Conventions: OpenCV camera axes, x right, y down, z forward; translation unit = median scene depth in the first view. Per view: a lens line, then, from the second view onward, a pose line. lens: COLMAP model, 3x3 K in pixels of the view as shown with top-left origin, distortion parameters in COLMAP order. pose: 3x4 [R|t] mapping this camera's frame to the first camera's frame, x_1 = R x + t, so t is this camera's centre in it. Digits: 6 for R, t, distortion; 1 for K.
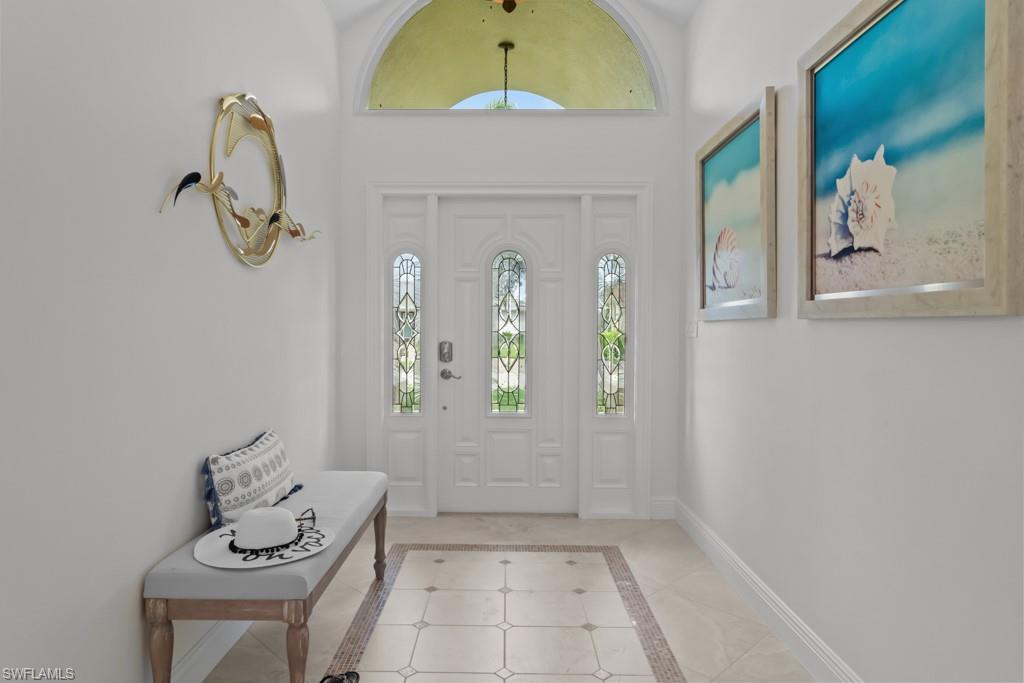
lens RADIAL K [[613.8, 0, 512.0], [0, 613.8, 341.5], [0, 0, 1]] dist [0.002708, 0.000784]
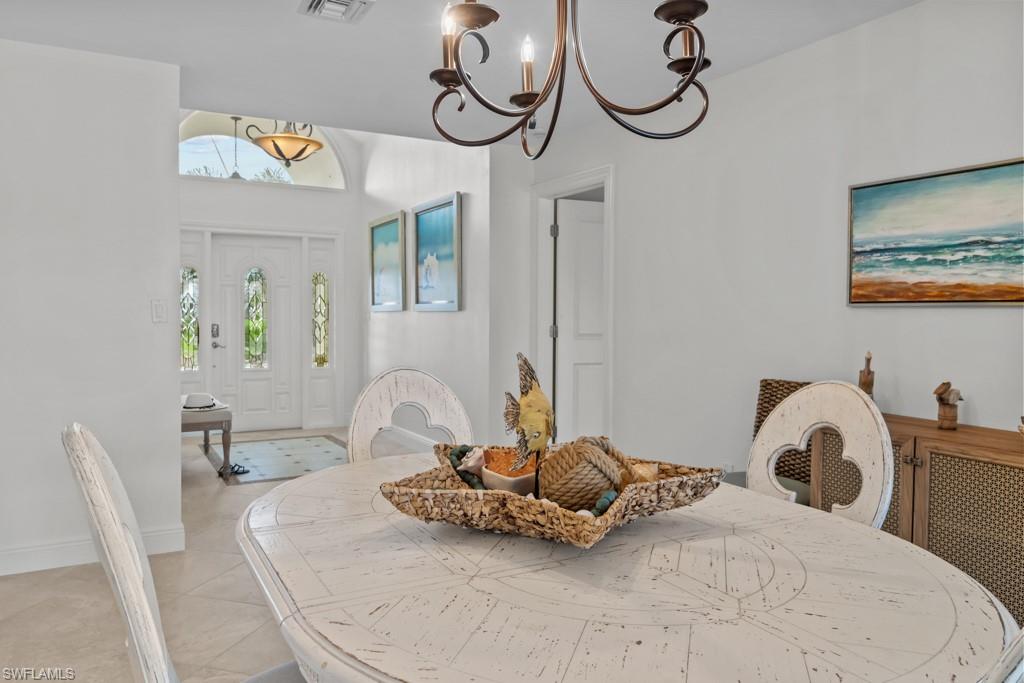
lens RADIAL K [[713.2, 0, 512.0], [0, 713.2, 341.5], [0, 0, 1]] dist [-0.003763, 0.001127]
pose [[0.874533, -0.020473, 0.484533, -0.377461], [0.011867, 0.999713, 0.020822, 0.017620], [-0.484820, -0.012459, 0.874525, -1.114863]]
